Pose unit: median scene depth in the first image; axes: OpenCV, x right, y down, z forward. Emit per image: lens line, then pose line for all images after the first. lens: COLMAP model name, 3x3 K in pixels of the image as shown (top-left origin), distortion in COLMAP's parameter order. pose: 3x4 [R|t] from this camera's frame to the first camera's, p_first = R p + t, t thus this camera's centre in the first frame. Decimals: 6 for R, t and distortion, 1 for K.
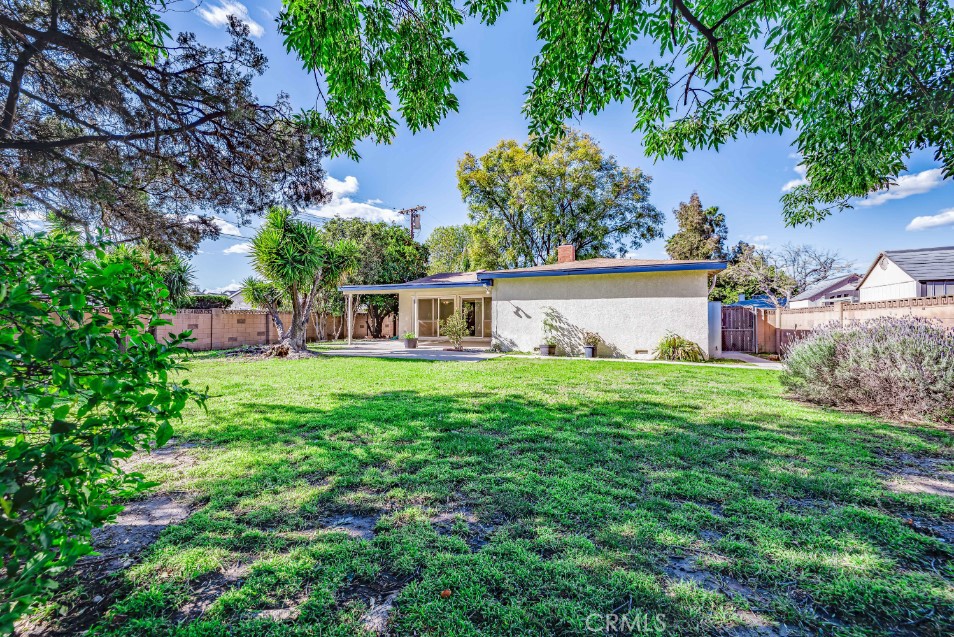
lens RADIAL K [[403.6, 0, 473.6], [0, 403.6, 310.5], [0, 0, 1]] dist [0.000631, -0.000295]
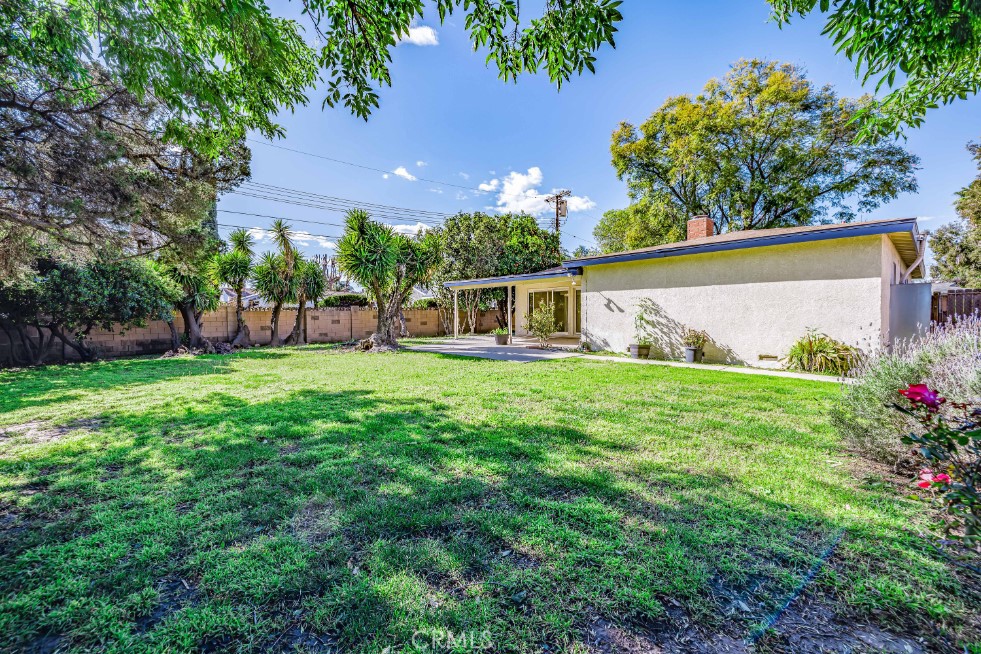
lens RADIAL K [[415.0, 0, 487.0], [0, 415.0, 318.7], [0, 0, 1]] dist [0.000631, -0.000295]
pose [[0.908404, -0.004282, -0.418071, 0.163973], [0.019952, 0.999252, 0.033119, -0.000591], [0.417617, -0.038427, 0.907810, 0.072270]]
